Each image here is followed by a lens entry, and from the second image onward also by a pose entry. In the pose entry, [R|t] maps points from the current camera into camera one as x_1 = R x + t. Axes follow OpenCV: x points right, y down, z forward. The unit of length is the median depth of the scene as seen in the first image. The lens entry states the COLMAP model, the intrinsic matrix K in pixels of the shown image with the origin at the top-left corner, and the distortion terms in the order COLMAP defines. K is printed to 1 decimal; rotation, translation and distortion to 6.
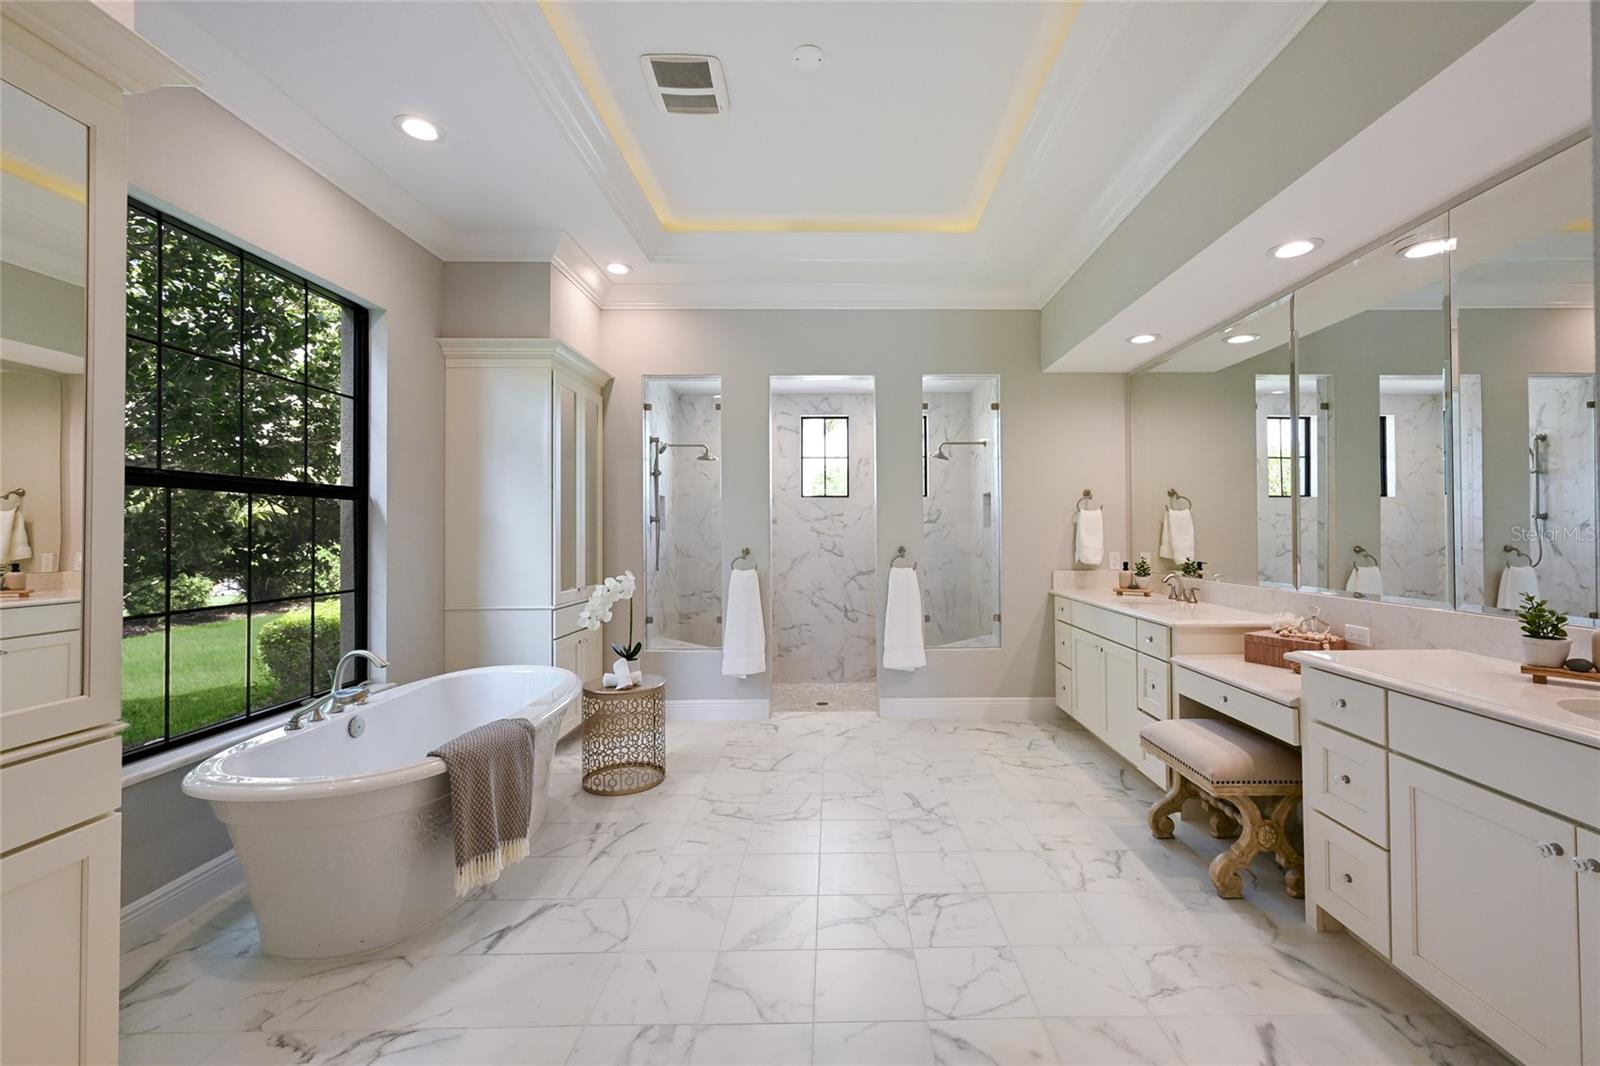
lens RADIAL K [[667.8, 0, 800.0], [0, 667.8, 533.0], [0, 0, 1]] dist [0.002823, 0.000433]
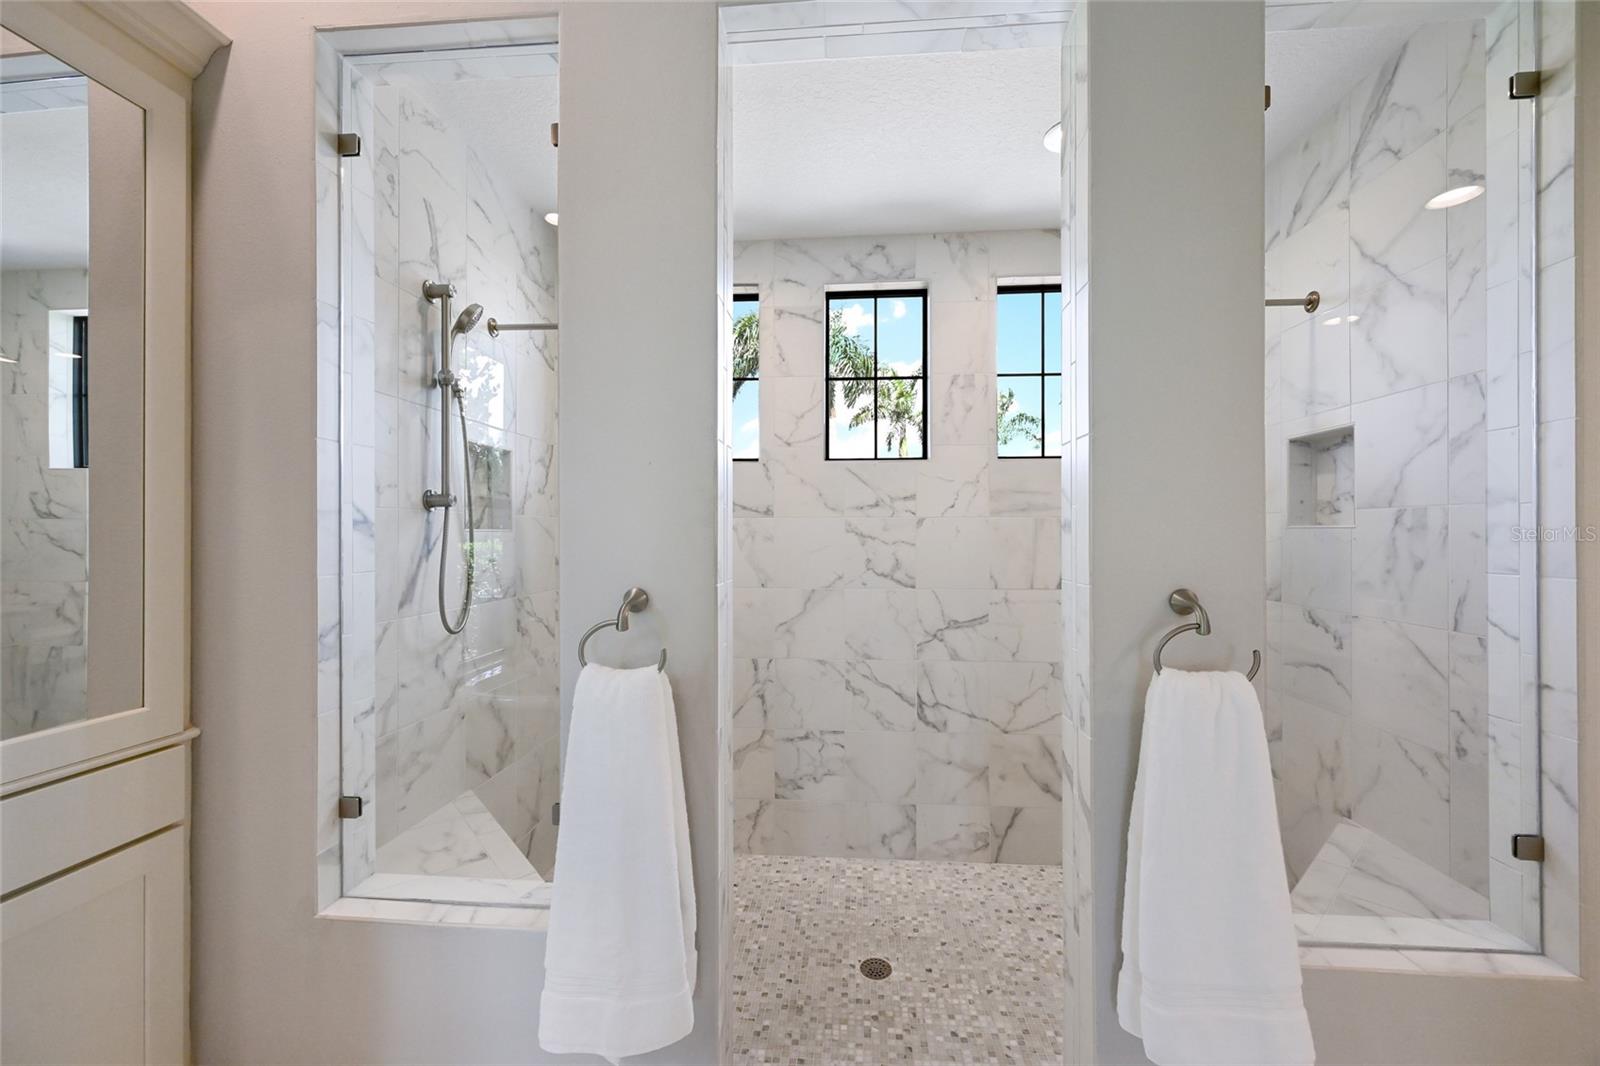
lens RADIAL K [[636.3, 0, 803.9], [0, 636.3, 532.8], [0, 0, 1]] dist [0.003441, 0.000753]
pose [[0.999385, 0.004897, -0.034733, 0.003364], [-0.004932, 0.999987, -0.000912, -0.002783], [0.034728, 0.001082, 0.999396, 0.752002]]
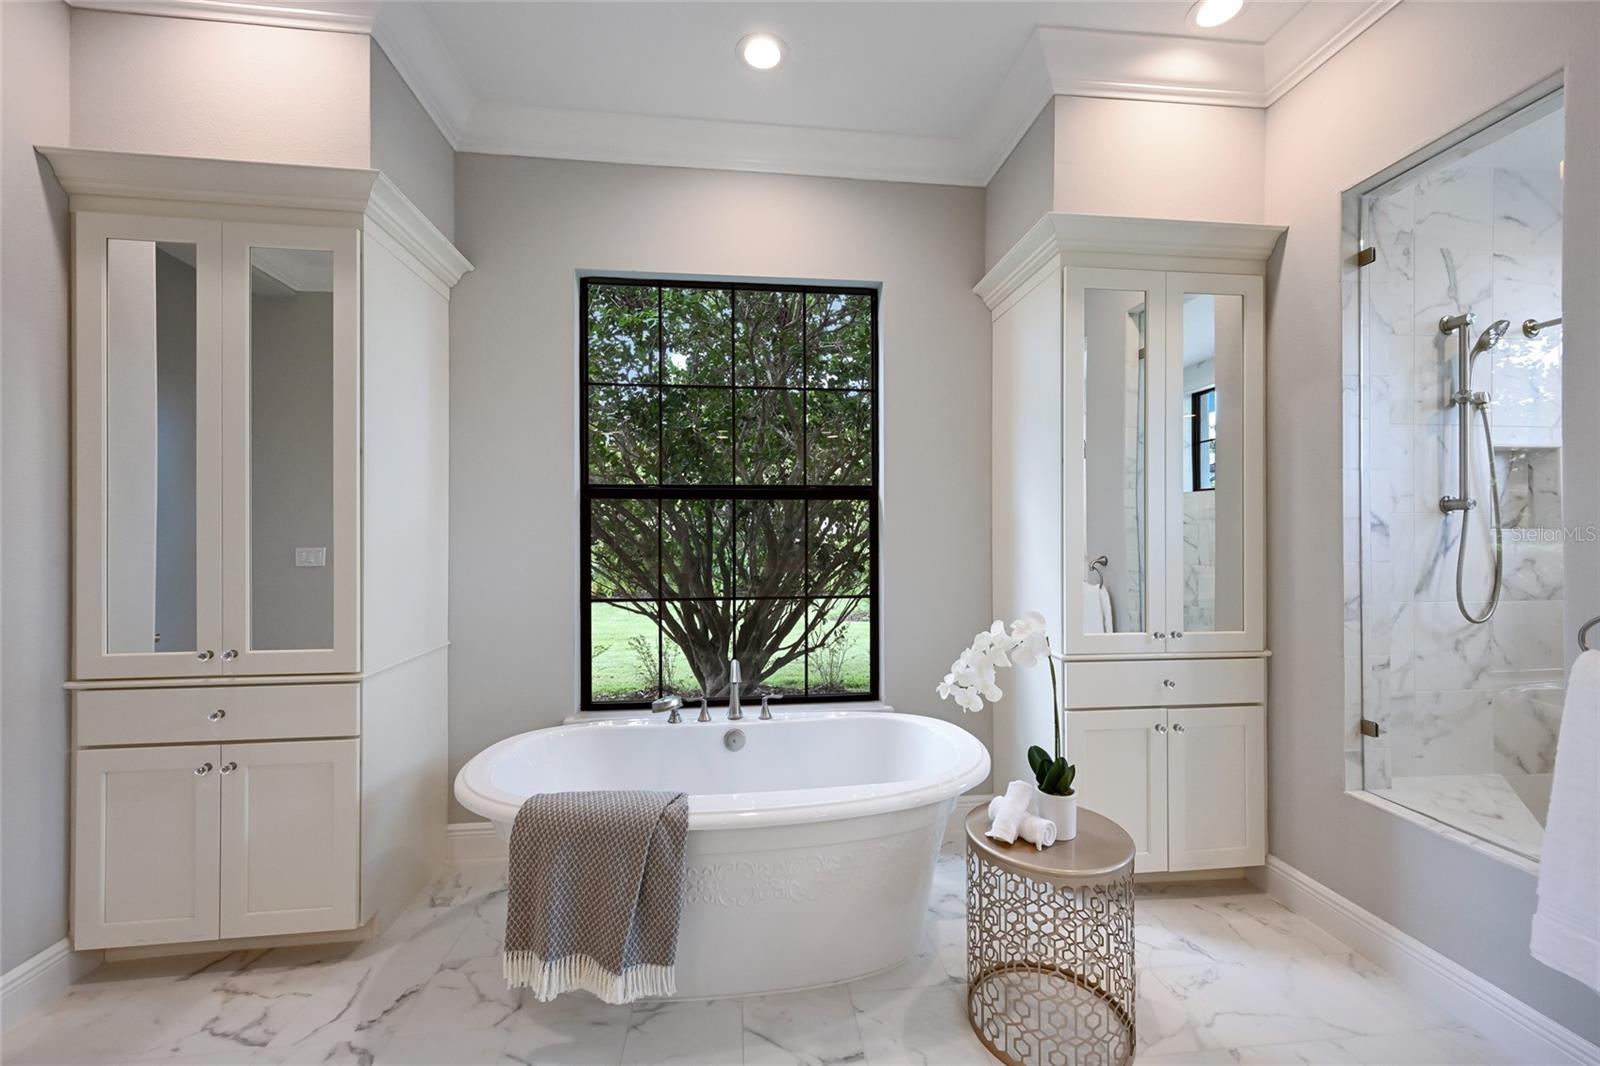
lens RADIAL K [[636.3, 0, 803.9], [0, 636.3, 532.8], [0, 0, 1]] dist [0.003441, 0.000753]
pose [[0.157625, 0.002048, -0.987497, 0.149834], [0.001337, 0.999996, 0.002288, -0.003609], [0.987498, -0.001681, 0.157622, 0.596828]]
